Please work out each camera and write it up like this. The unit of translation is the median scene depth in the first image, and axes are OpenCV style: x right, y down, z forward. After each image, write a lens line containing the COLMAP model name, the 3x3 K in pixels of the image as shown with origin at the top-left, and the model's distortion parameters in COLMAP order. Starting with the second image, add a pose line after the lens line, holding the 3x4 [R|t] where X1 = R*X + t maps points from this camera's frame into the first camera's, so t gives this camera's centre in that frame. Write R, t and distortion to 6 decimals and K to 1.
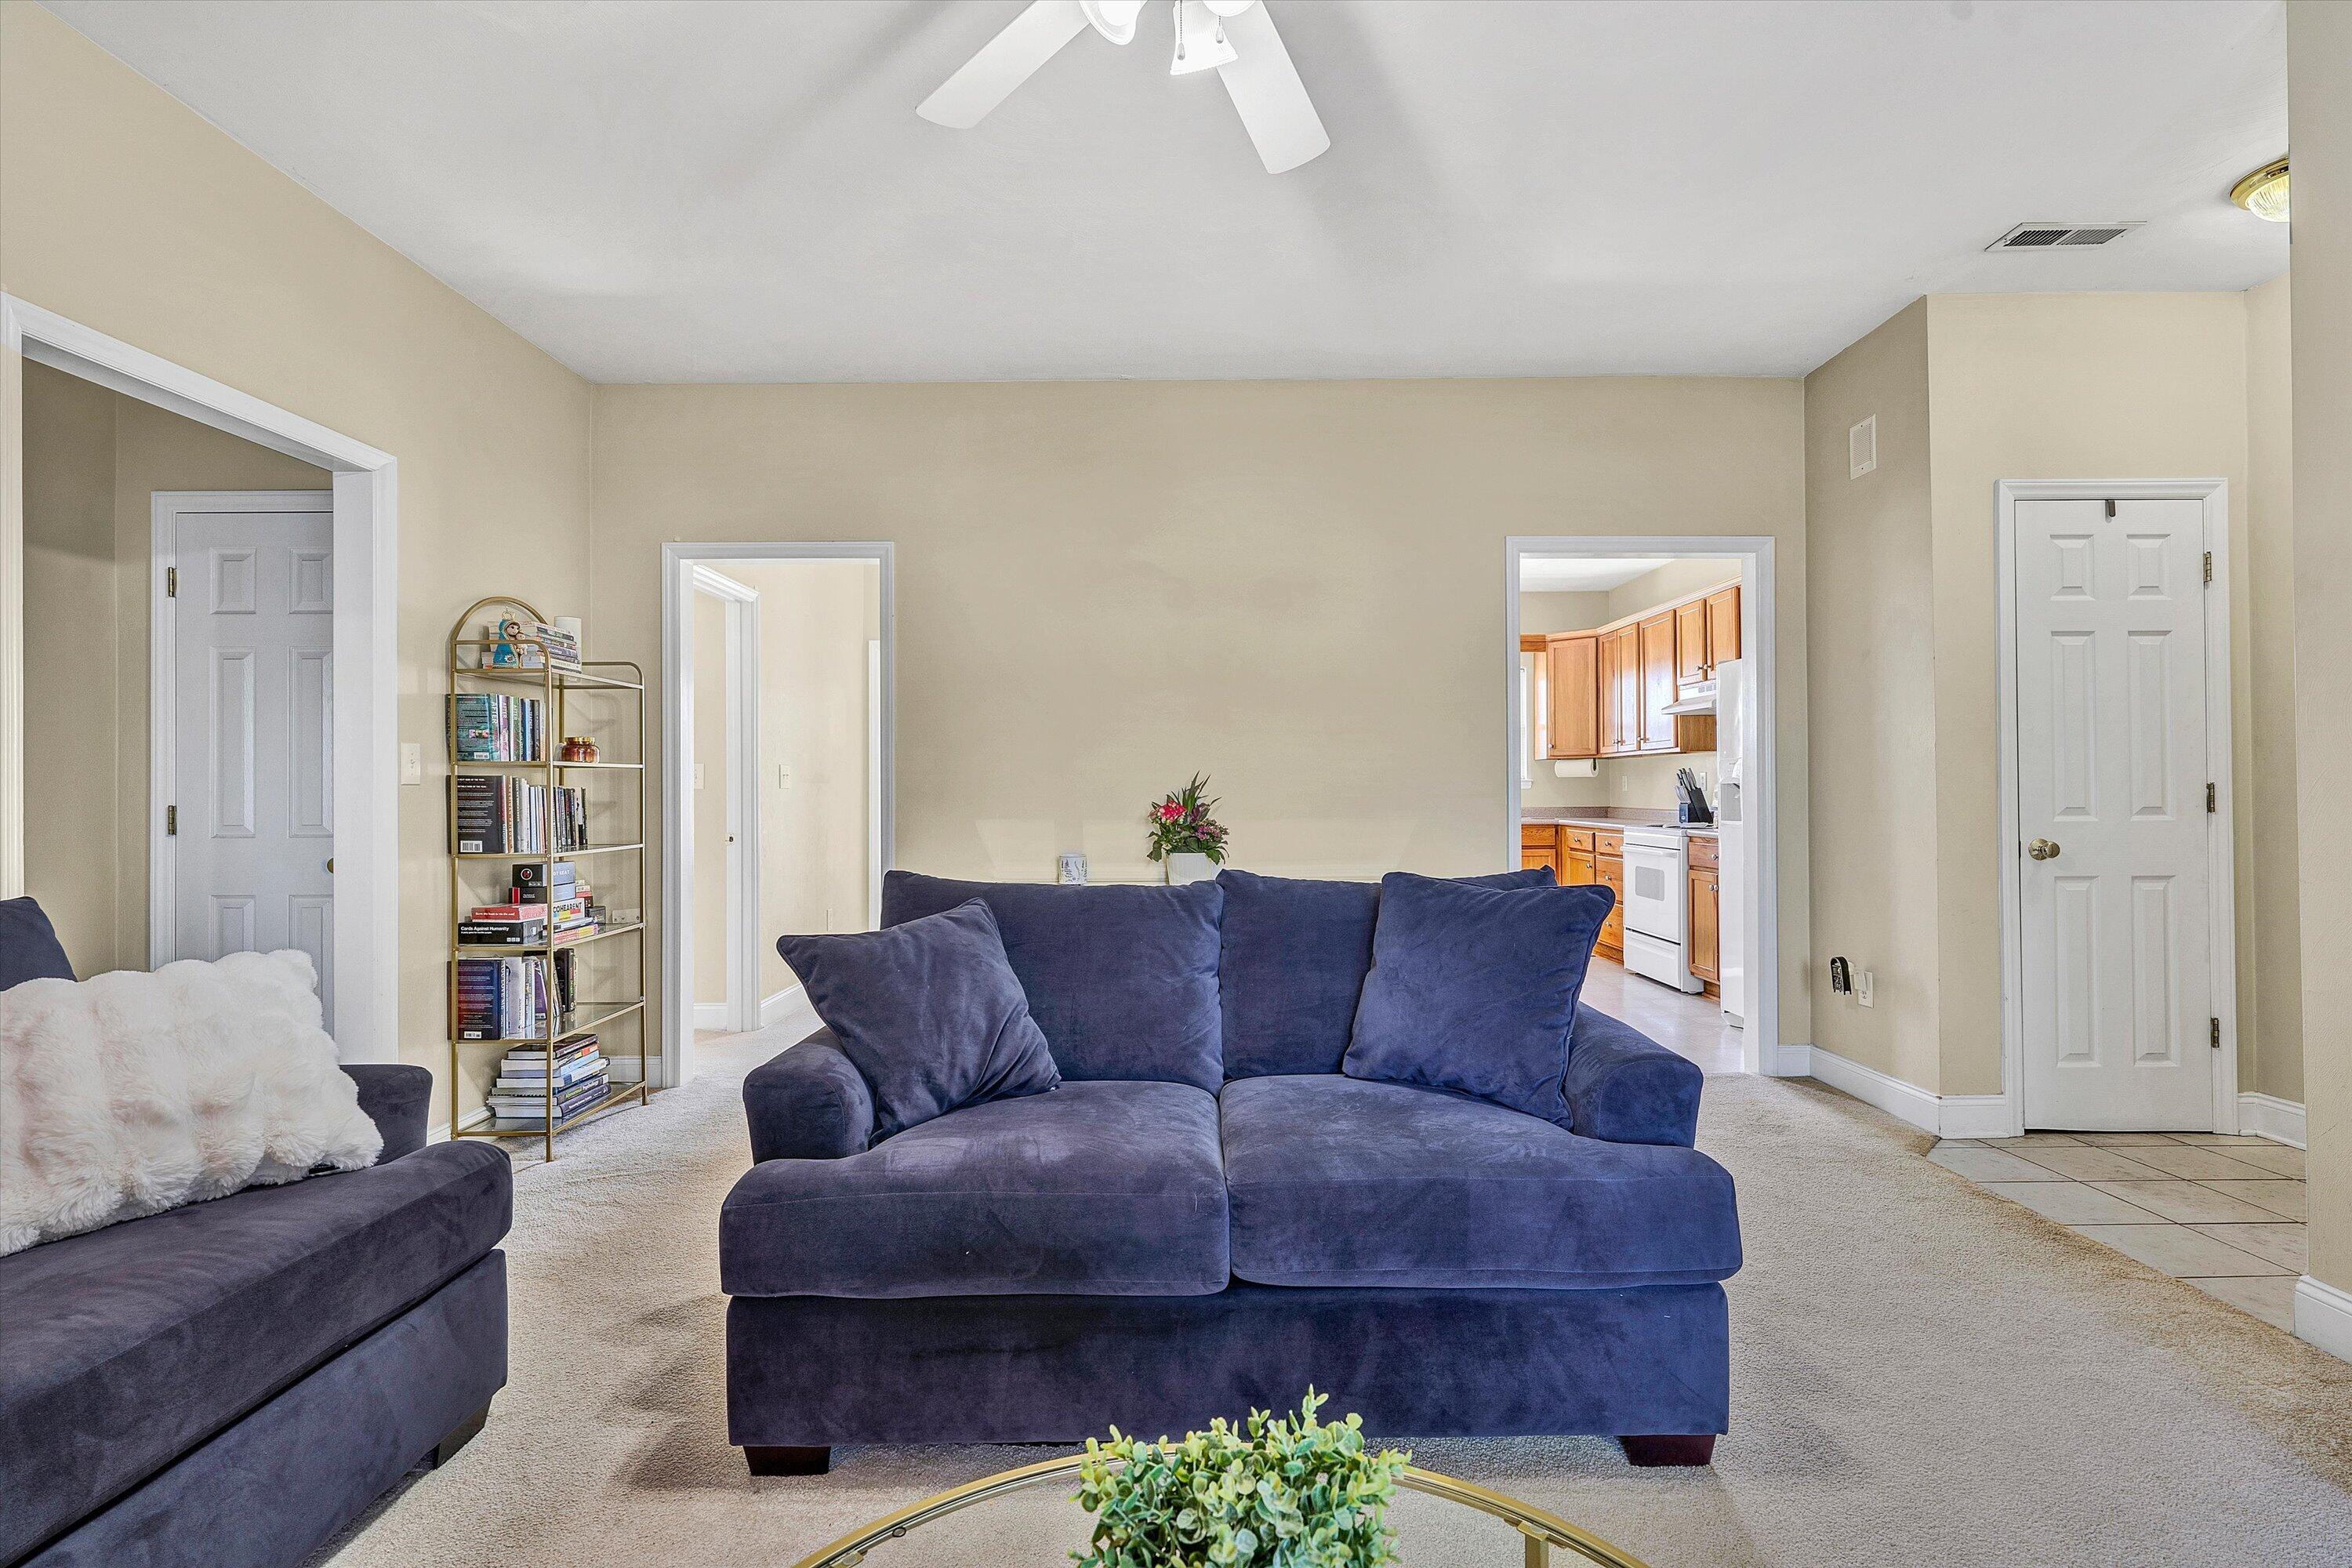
lens RADIAL K [[1021.6, 0, 1176.0], [0, 1021.6, 784.0], [0, 0, 1]] dist [-0.019607, -0.000339]
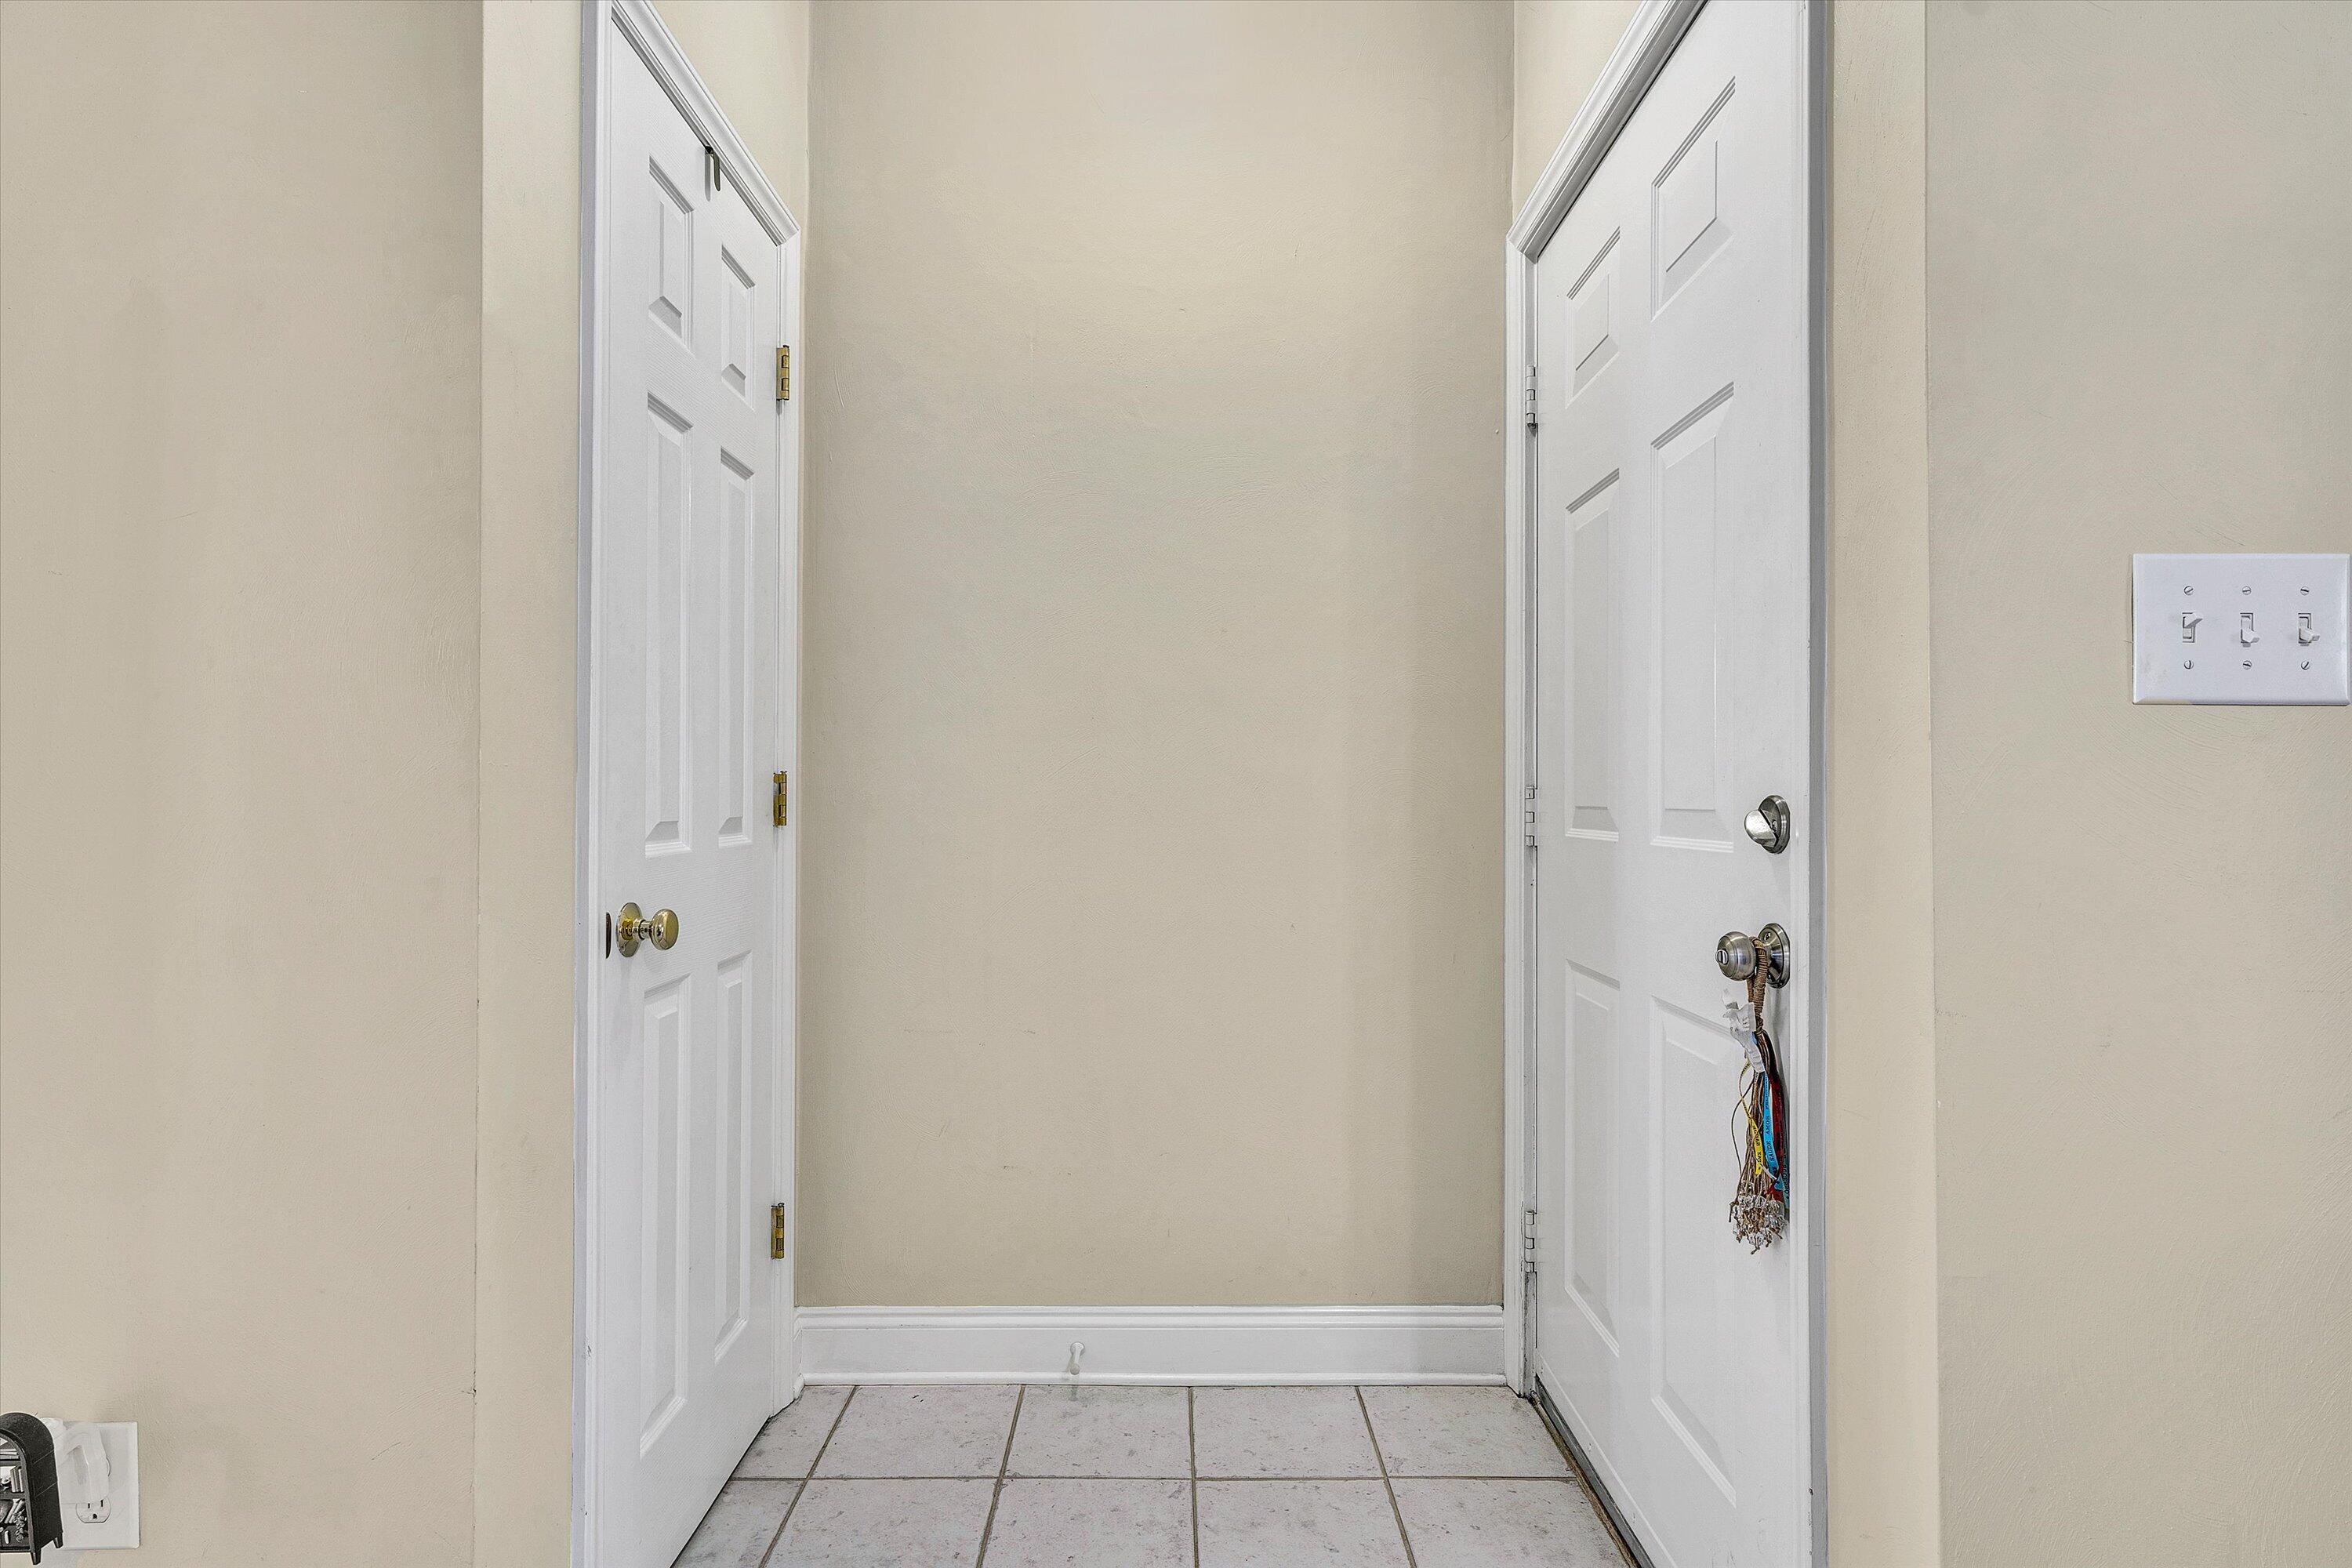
lens RADIAL K [[1189.2, 0, 1200.0], [0, 1189.2, 792.6], [0, 0, 1]] dist [0.002185, 0.000831]
pose [[-0.021643, 0.008216, 0.999732, 0.384563], [-0.007332, 0.999938, -0.008376, 0.013625], [-0.999739, -0.007511, -0.021581, 0.784987]]
